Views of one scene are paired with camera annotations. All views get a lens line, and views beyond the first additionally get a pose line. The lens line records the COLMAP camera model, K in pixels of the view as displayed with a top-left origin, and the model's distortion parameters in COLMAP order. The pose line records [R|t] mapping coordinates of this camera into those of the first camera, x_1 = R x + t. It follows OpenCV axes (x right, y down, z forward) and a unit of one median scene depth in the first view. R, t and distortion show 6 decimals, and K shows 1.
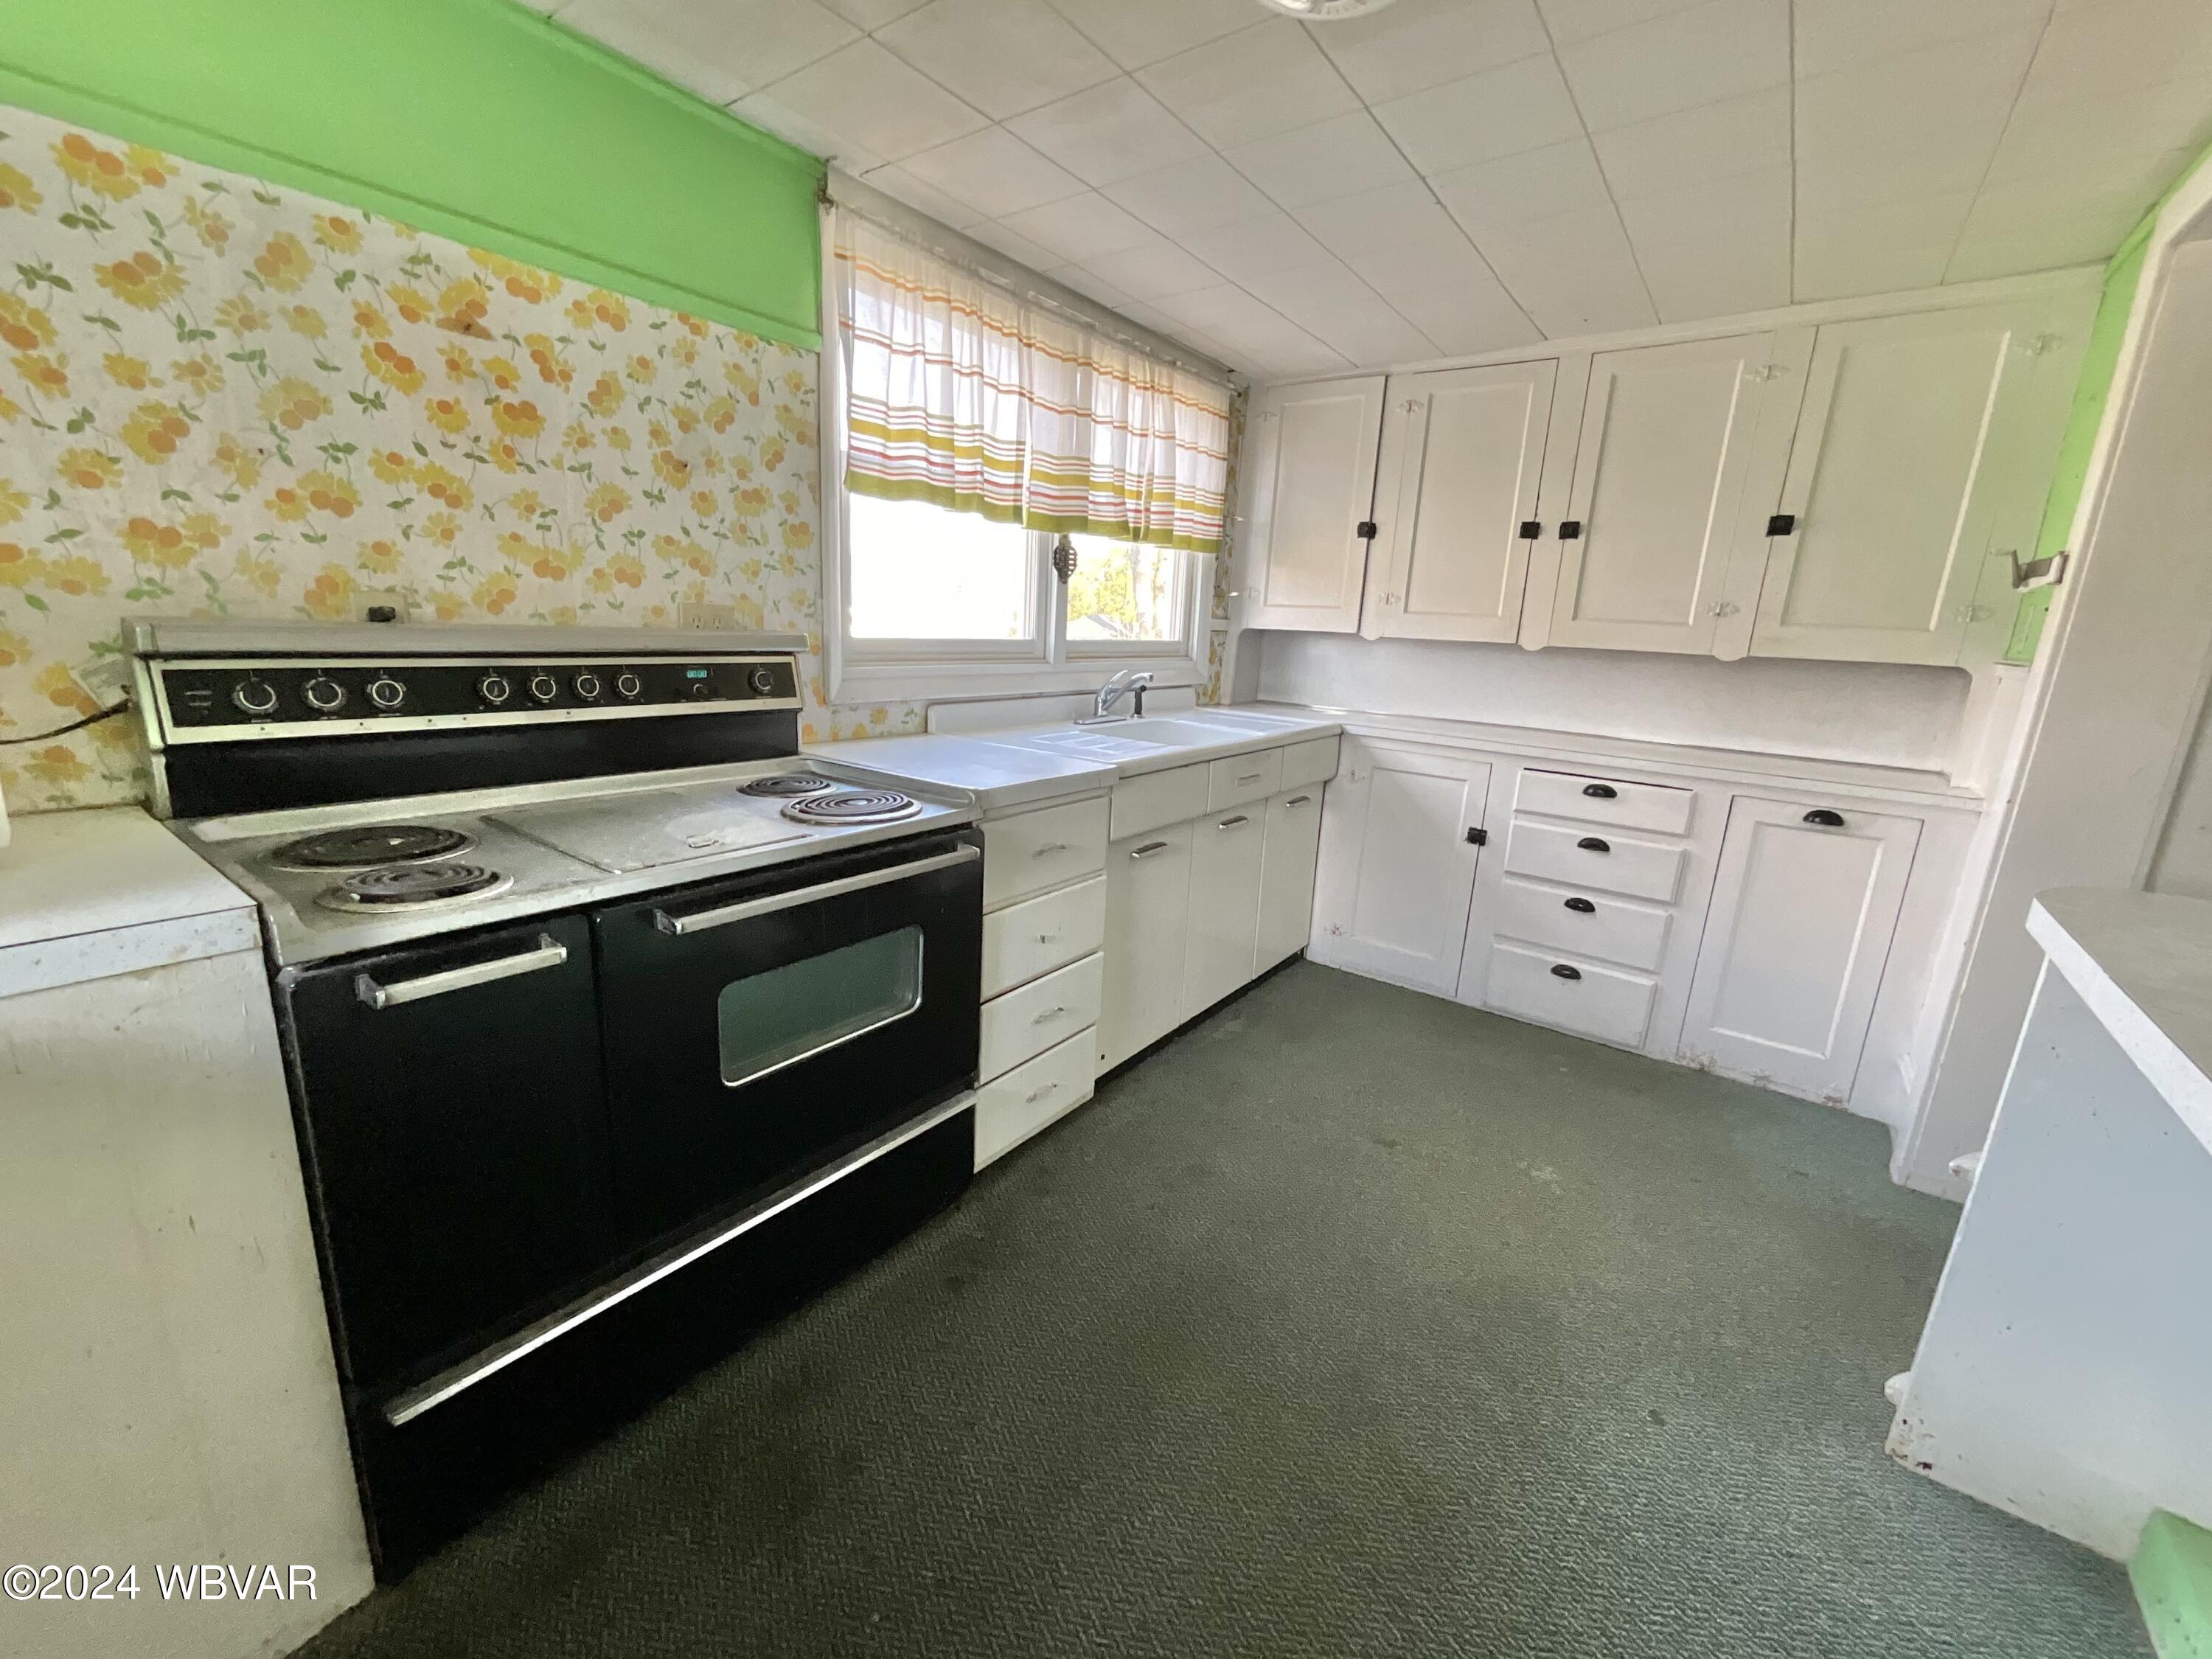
lens RADIAL K [[905.3, 0, 1106.0], [0, 905.3, 829.5], [0, 0, 1]] dist [-0.000723, 0.000049]
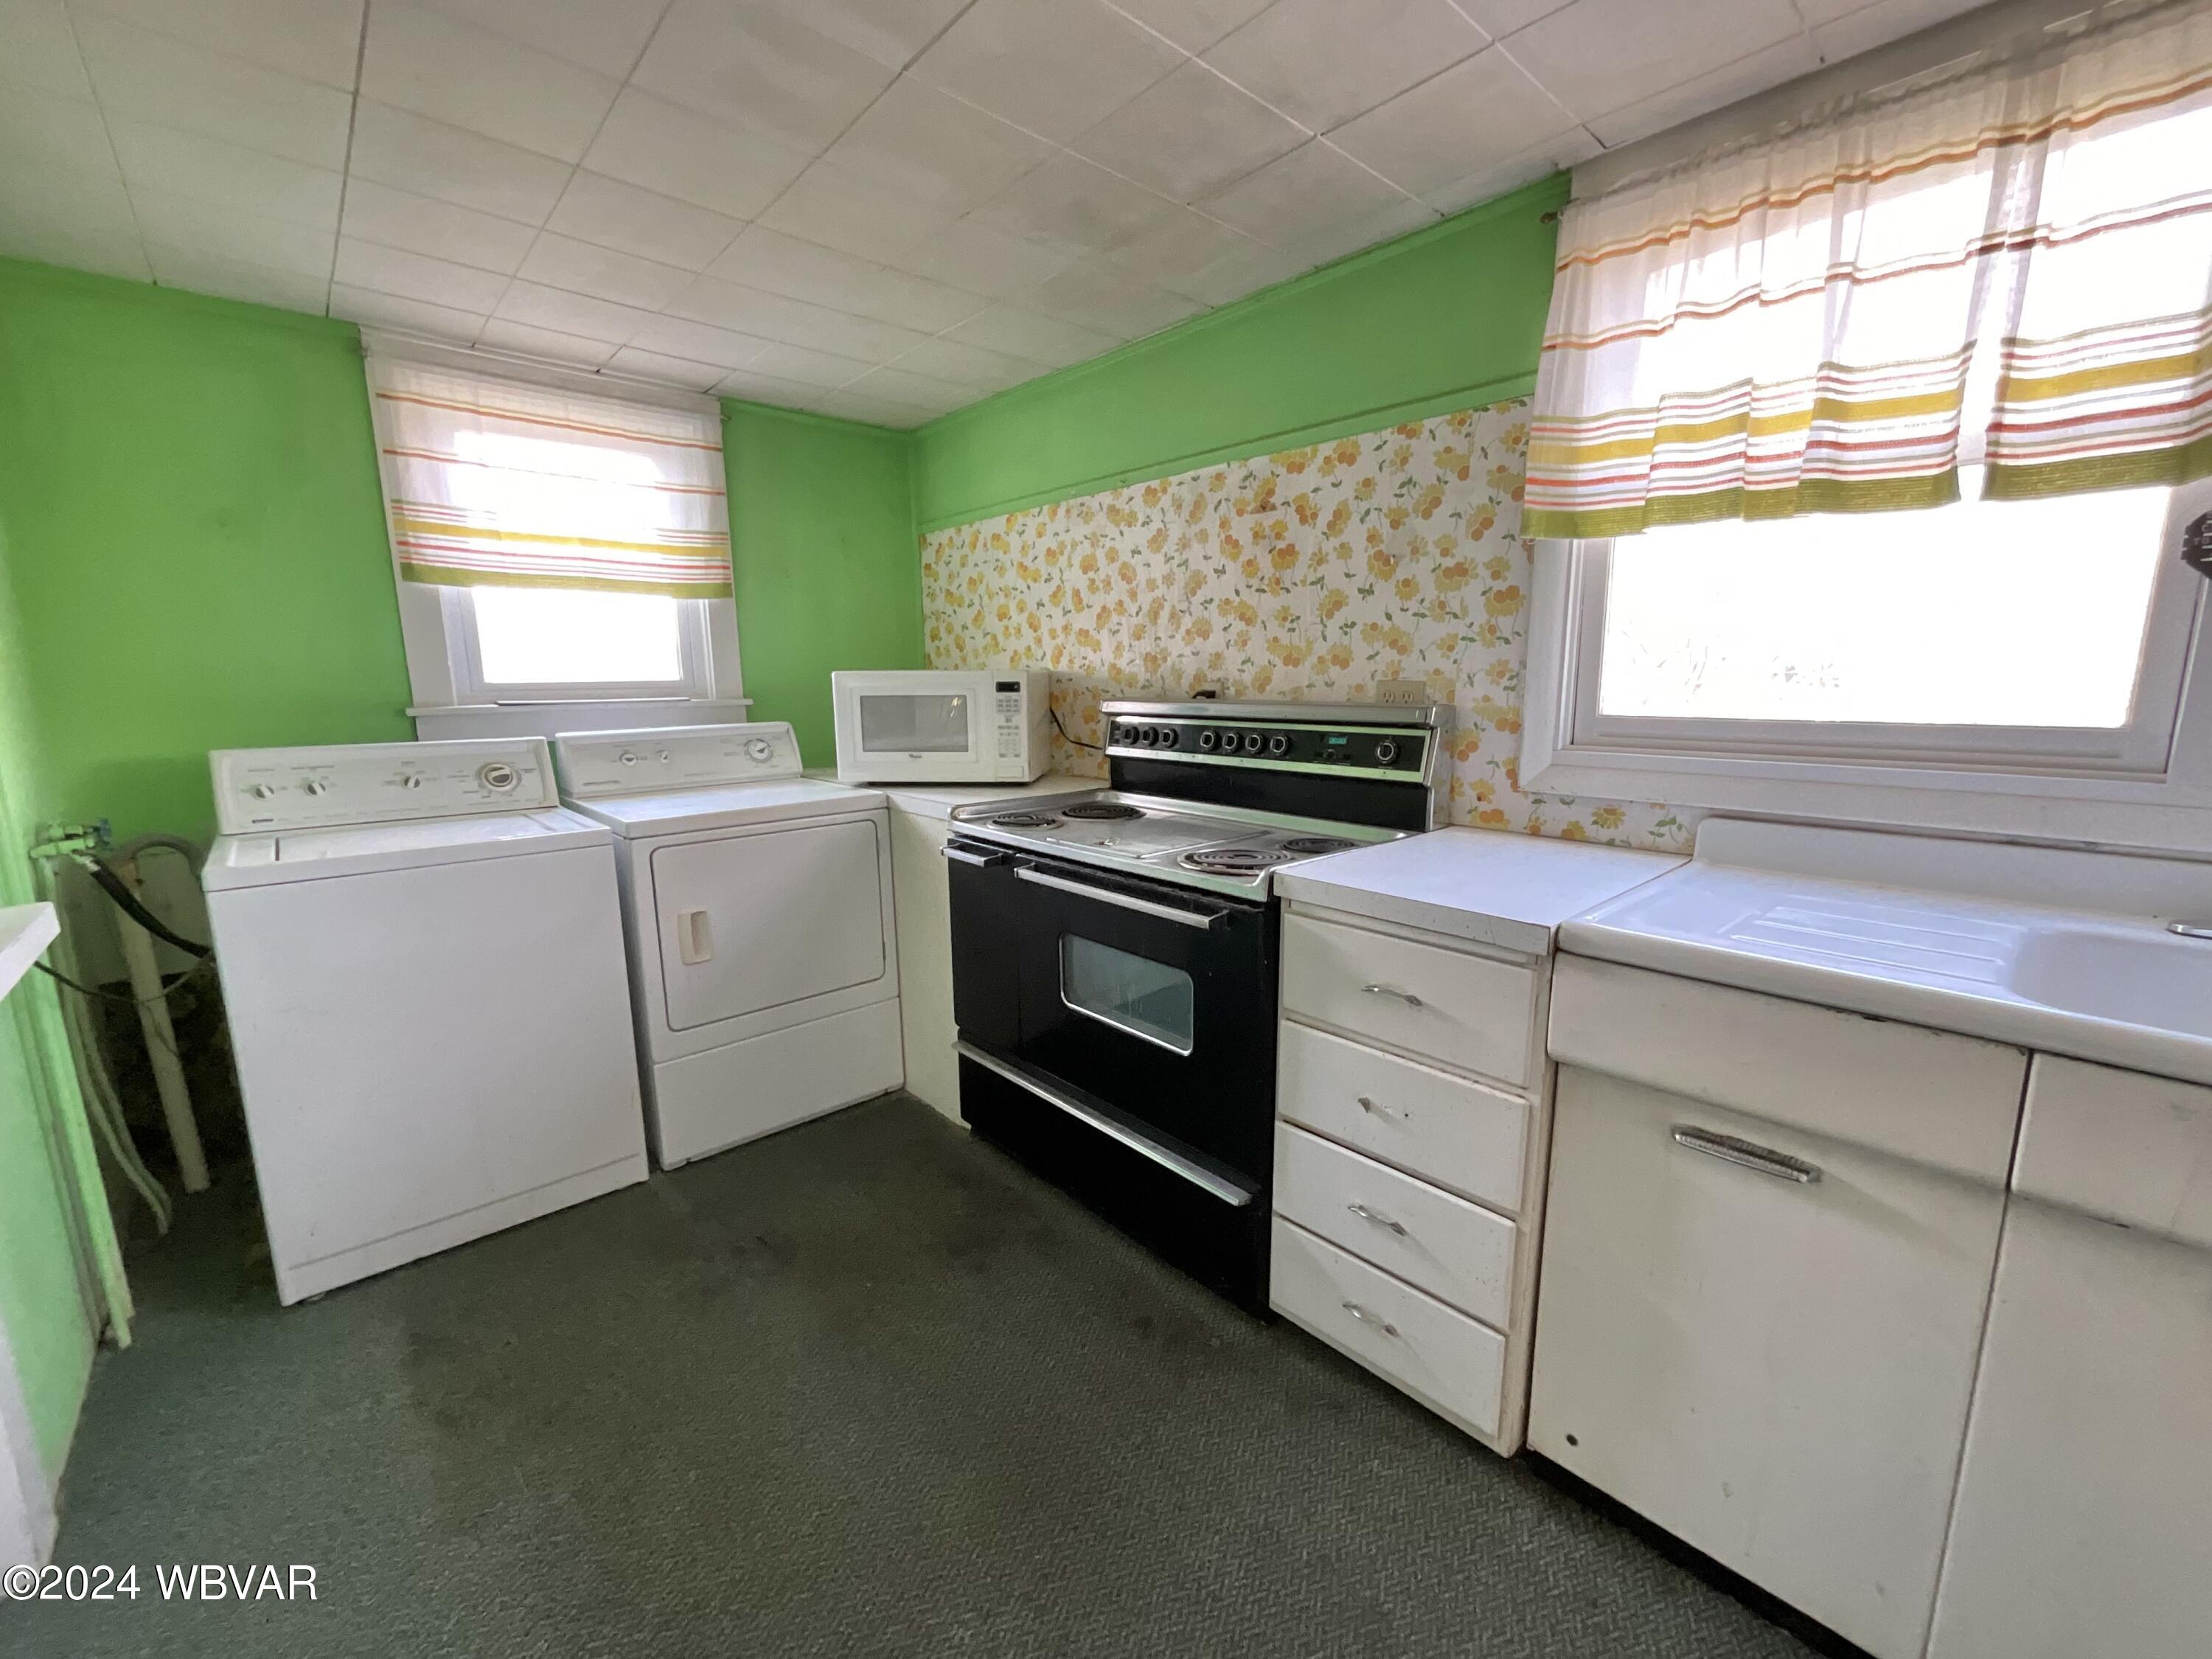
lens RADIAL K [[905.3, 0, 1106.0], [0, 905.3, 829.5], [0, 0, 1]] dist [-0.000723, 0.000049]
pose [[-0.208011, 0.120230, -0.970709, 0.747652], [-0.226823, 0.959435, 0.167439, -0.192441], [0.951463, 0.255008, -0.172302, 0.961496]]
